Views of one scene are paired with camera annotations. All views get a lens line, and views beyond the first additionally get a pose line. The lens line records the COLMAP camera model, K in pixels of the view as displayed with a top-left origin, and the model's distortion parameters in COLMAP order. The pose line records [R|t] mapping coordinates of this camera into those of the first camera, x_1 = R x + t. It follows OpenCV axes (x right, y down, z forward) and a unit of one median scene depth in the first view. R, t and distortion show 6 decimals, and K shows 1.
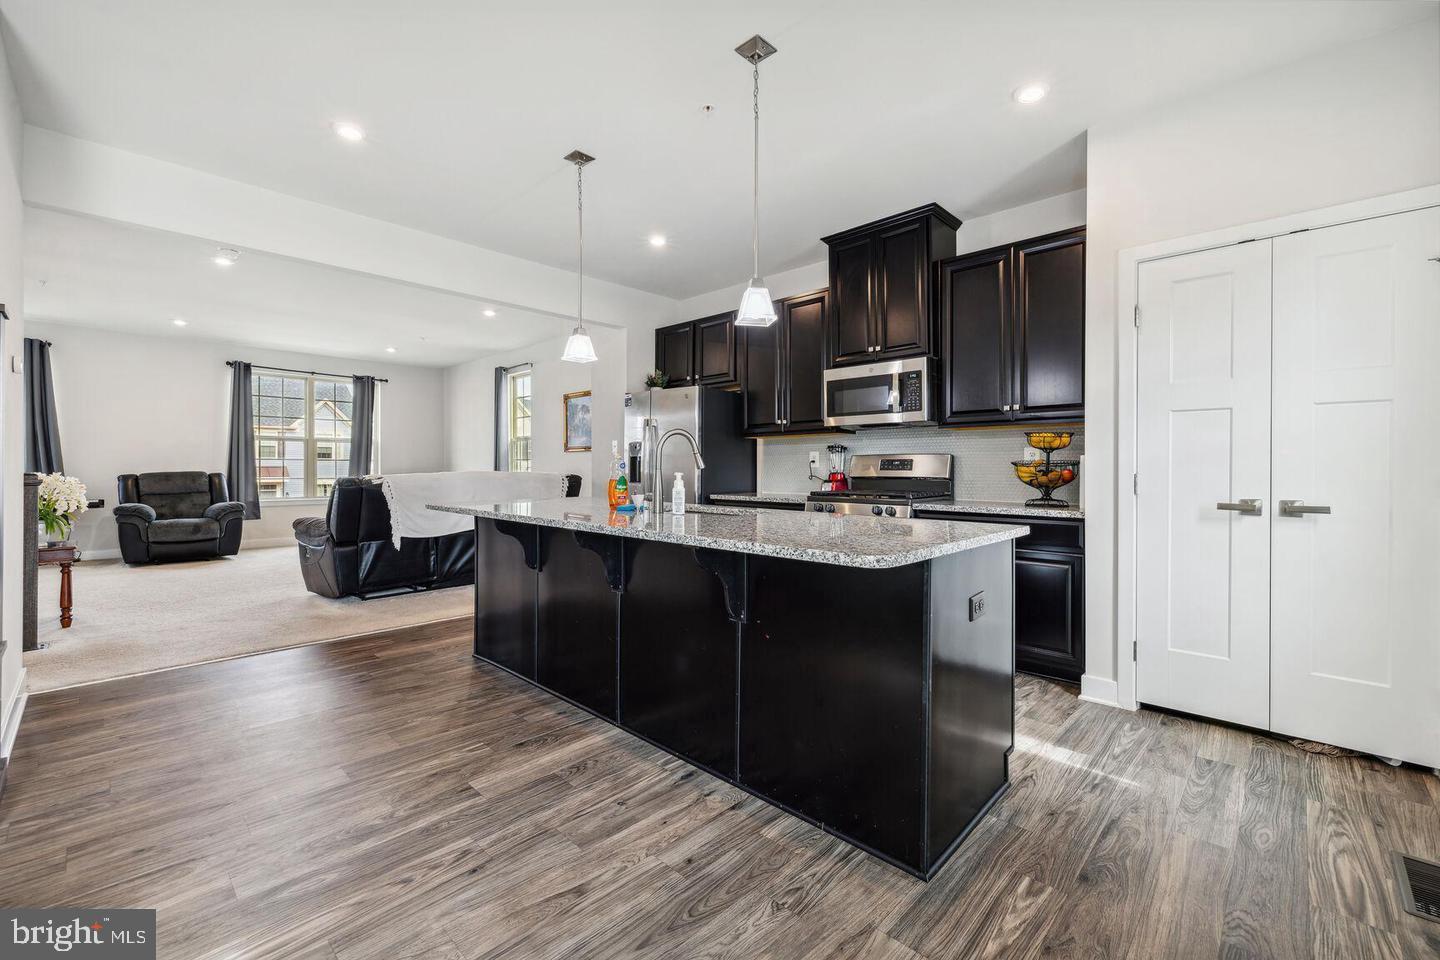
lens RADIAL K [[613.4, 0, 717.1], [0, 613.4, 447.1], [0, 0, 1]] dist [0.002929, 0.000299]
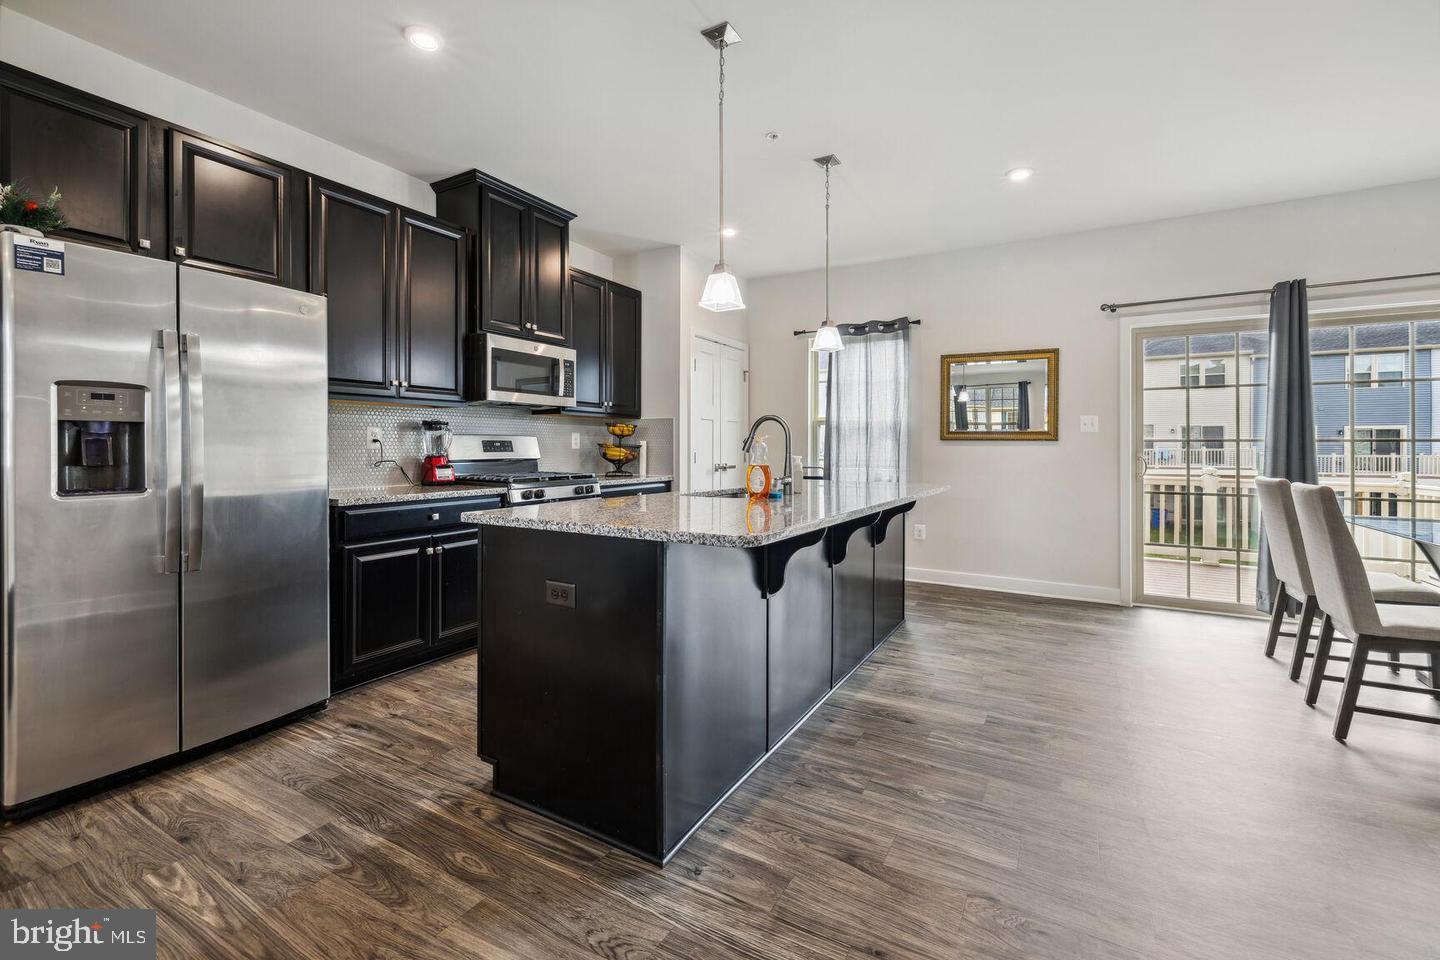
lens RADIAL K [[604.3, 0, 721.2], [0, 604.3, 445.5], [0, 0, 1]] dist [-0.013693, -0.000048]
pose [[-0.237297, -0.001041, 0.971437, -1.117042], [-0.035321, 0.999347, -0.007558, 0.035645], [-0.970795, -0.036106, -0.237179, 1.421645]]
